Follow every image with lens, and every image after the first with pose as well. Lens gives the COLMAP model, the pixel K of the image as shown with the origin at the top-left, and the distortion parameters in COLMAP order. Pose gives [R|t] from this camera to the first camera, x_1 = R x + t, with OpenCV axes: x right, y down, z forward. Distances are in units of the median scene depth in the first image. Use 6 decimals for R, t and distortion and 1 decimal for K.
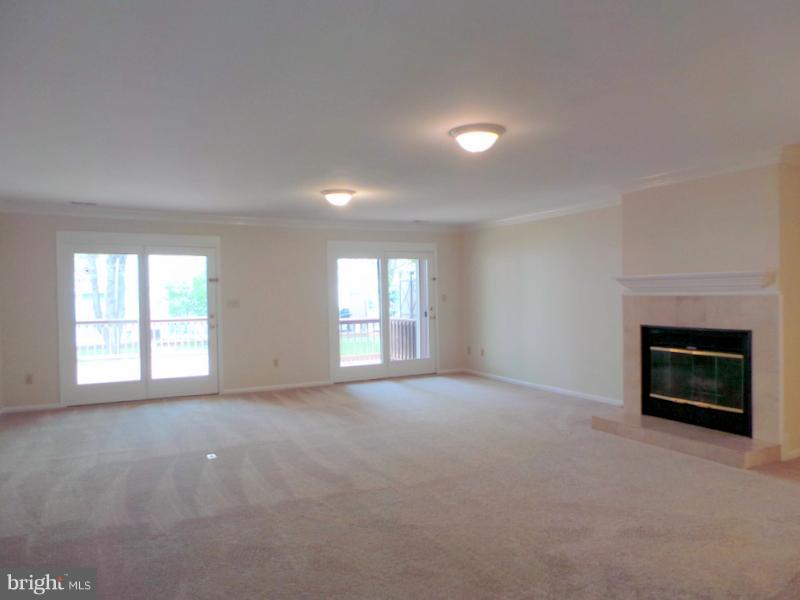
lens RADIAL K [[572.8, 0, 414.9], [0, 572.8, 299.6], [0, 0, 1]] dist [0.020293, 0.004786]
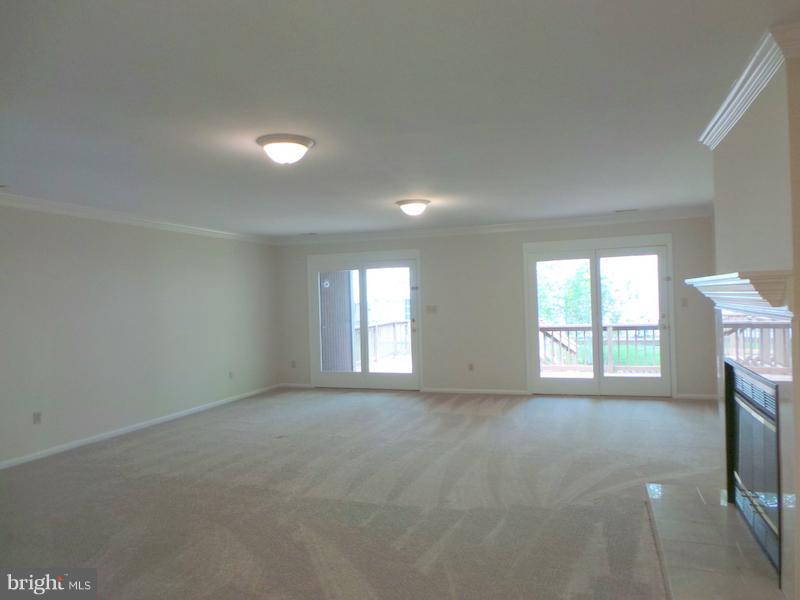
lens RADIAL K [[572.8, 0, 404.4], [0, 572.8, 297.2], [0, 0, 1]] dist [0.020293, 0.004786]
pose [[0.679744, -0.011996, -0.733351, 0.450031], [0.009418, 0.999927, -0.007627, -0.008256], [0.733389, -0.001723, 0.679807, 0.228321]]
